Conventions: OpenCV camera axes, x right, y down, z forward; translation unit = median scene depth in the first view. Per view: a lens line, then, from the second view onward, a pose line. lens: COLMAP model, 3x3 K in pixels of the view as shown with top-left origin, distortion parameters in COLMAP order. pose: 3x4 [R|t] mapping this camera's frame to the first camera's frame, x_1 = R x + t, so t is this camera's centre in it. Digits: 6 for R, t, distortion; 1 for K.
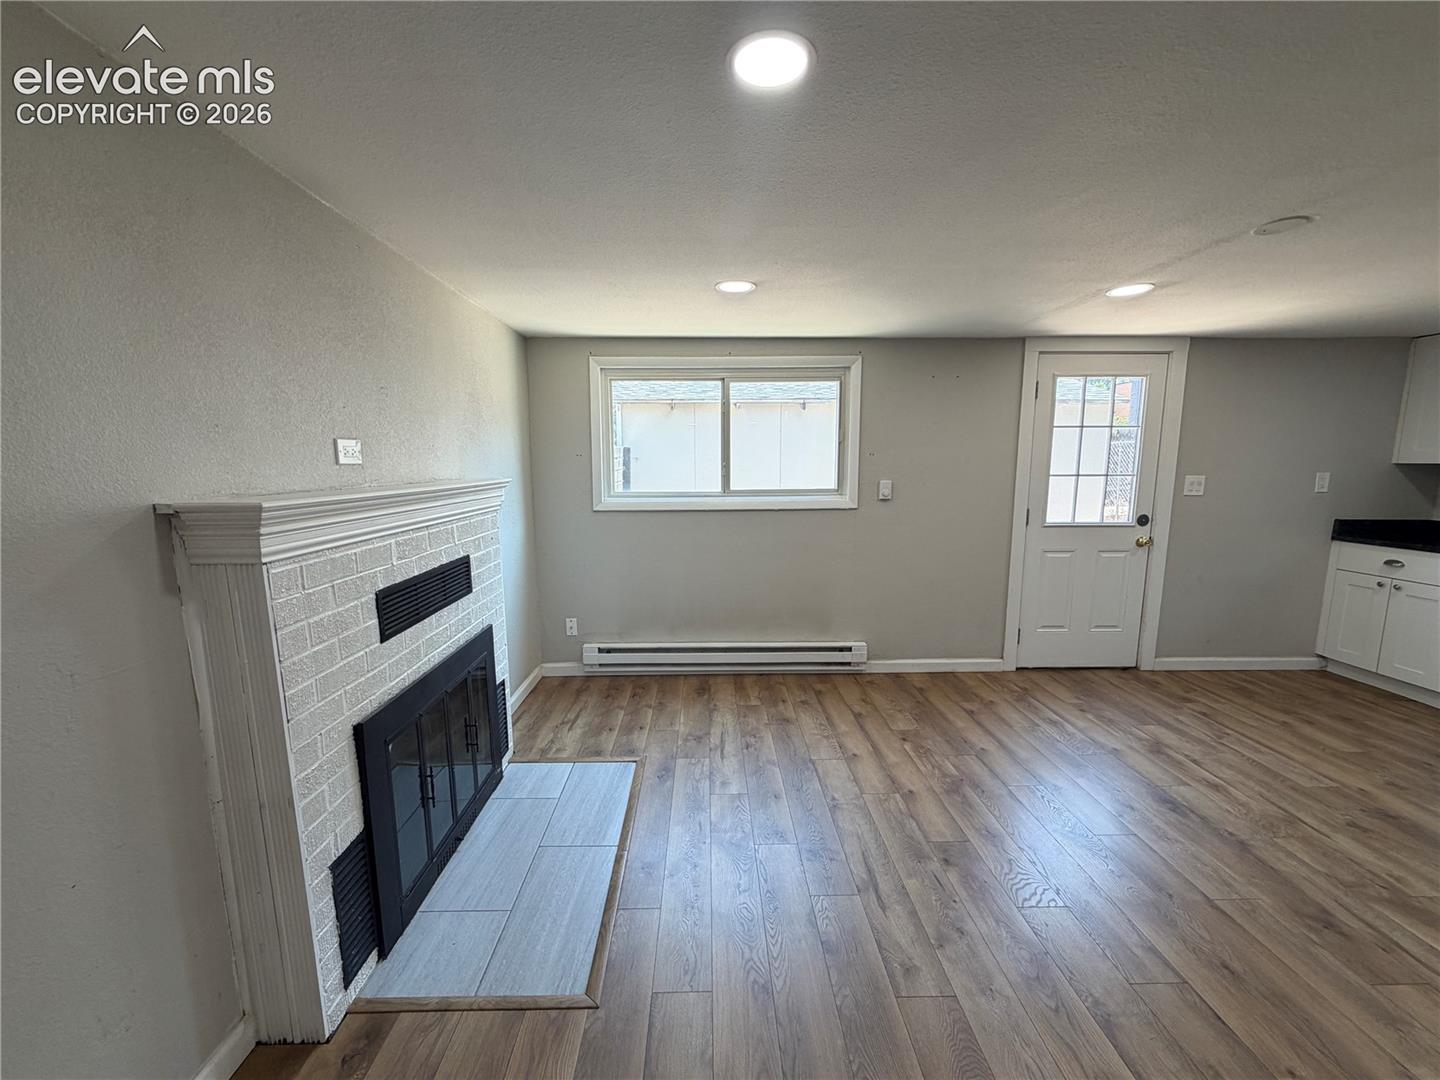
lens RADIAL K [[577.3, 0, 716.0], [0, 577.3, 541.7], [0, 0, 1]] dist [0.001137, 0.000135]
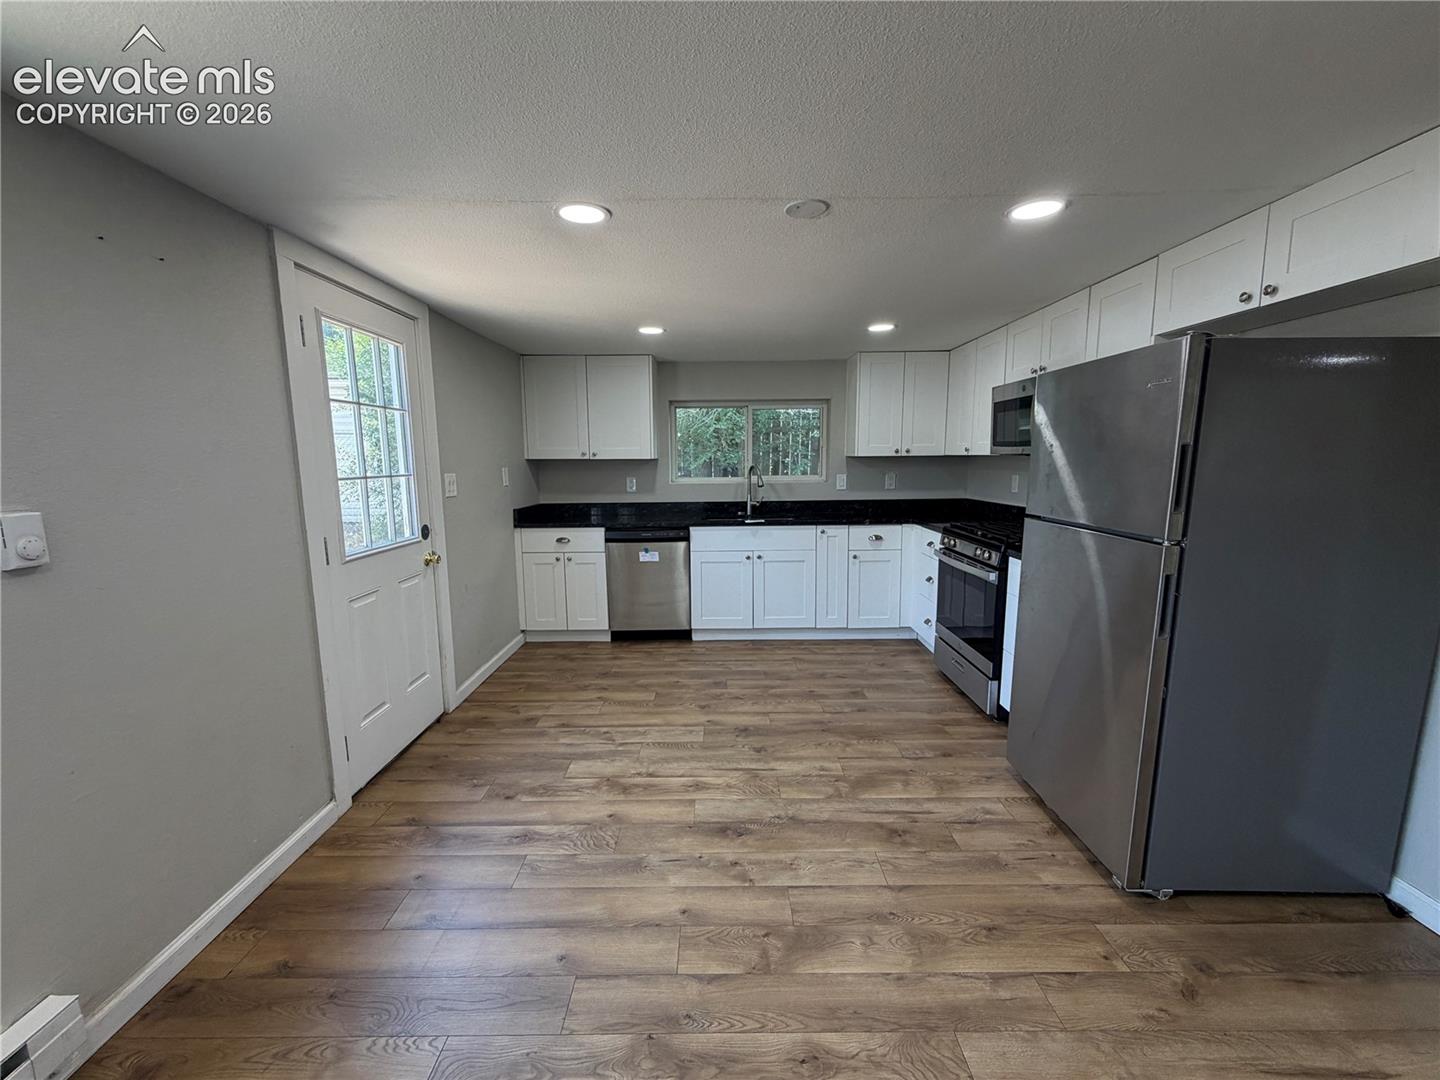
lens RADIAL K [[577.3, 0, 716.0], [0, 577.3, 541.7], [0, 0, 1]] dist [0.001137, 0.000135]
pose [[0.020206, -0.142736, 0.989555, -0.032333], [0.144904, 0.979724, 0.138359, -0.080437], [-0.989239, 0.140595, 0.040479, 0.618357]]
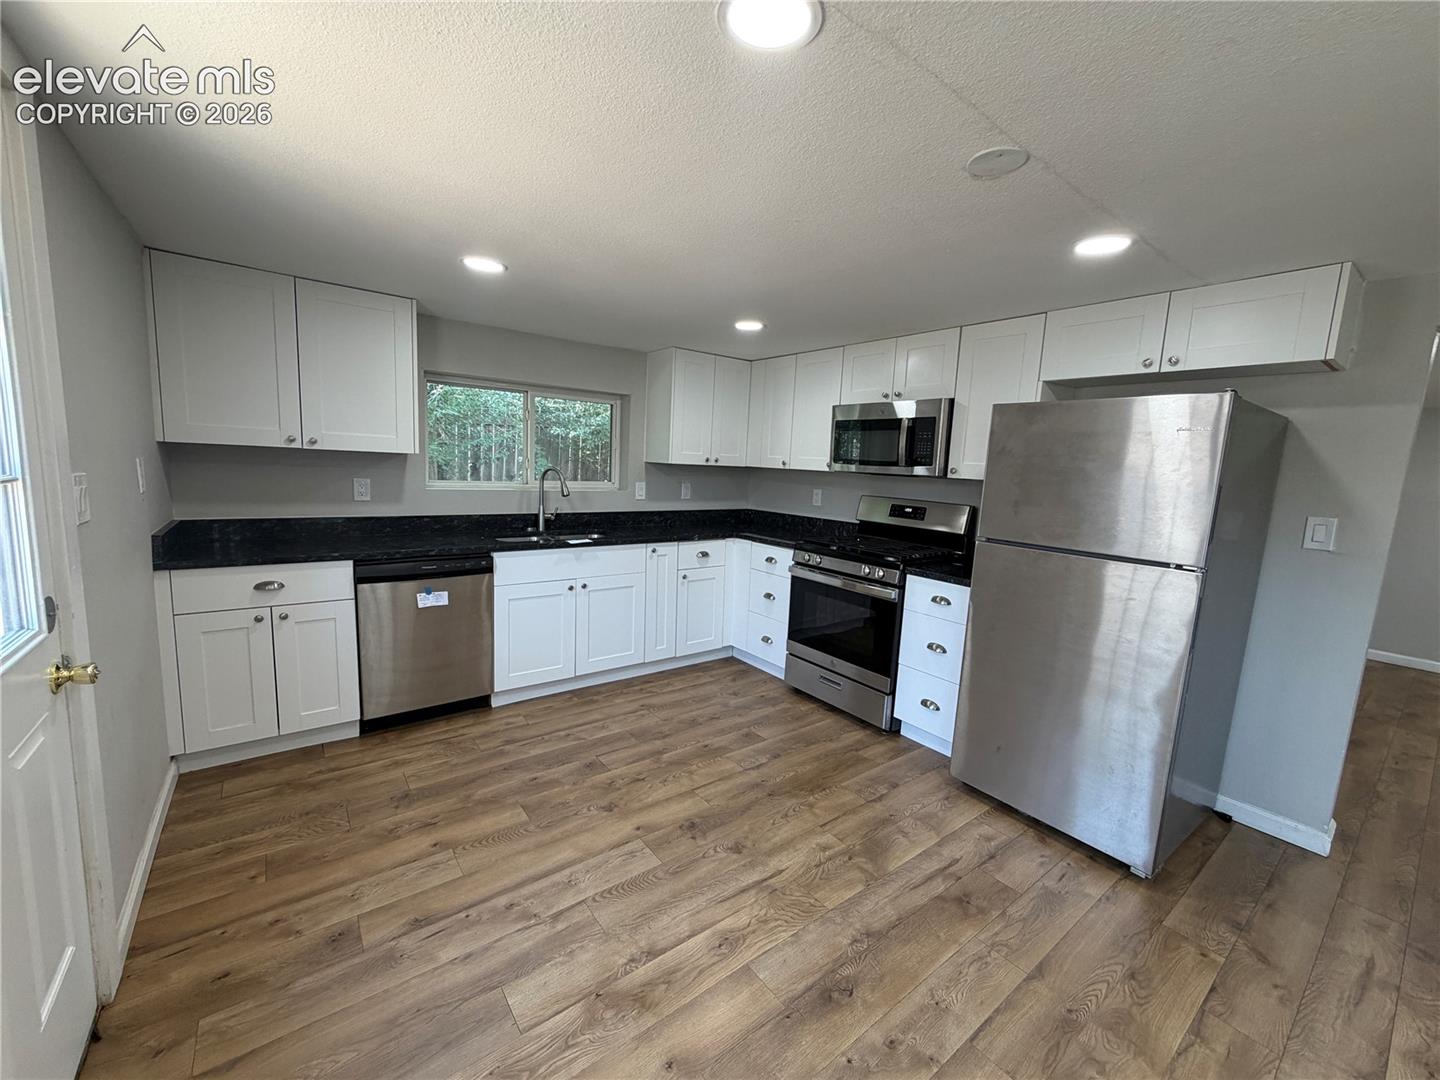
lens RADIAL K [[577.3, 0, 716.0], [0, 577.3, 541.7], [0, 0, 1]] dist [0.001137, 0.000135]
pose [[-0.590334, -0.135733, 0.795665, 0.277542], [0.065025, 0.974558, 0.214494, -0.131223], [-0.804535, 0.178361, -0.566489, 0.932919]]
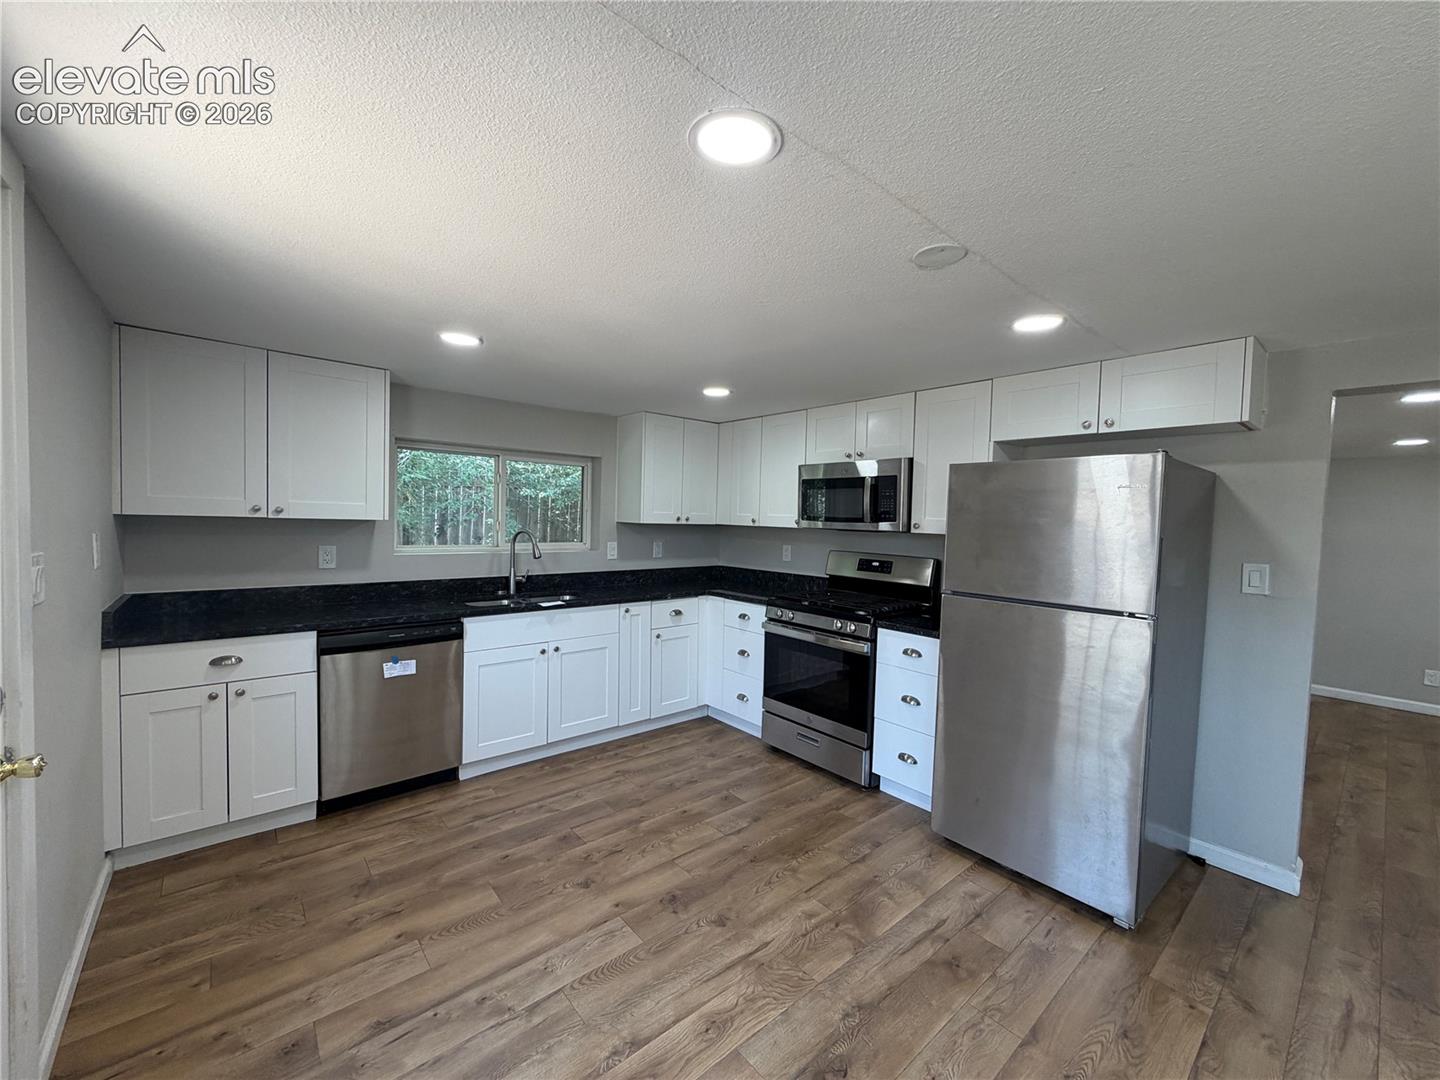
lens RADIAL K [[577.3, 0, 716.0], [0, 577.3, 541.7], [0, 0, 1]] dist [0.001137, 0.000135]
pose [[-0.634802, -0.047501, 0.771213, 0.272888], [0.080036, 0.988697, 0.126776, -0.140870], [-0.768518, 0.142203, -0.623825, 0.943278]]
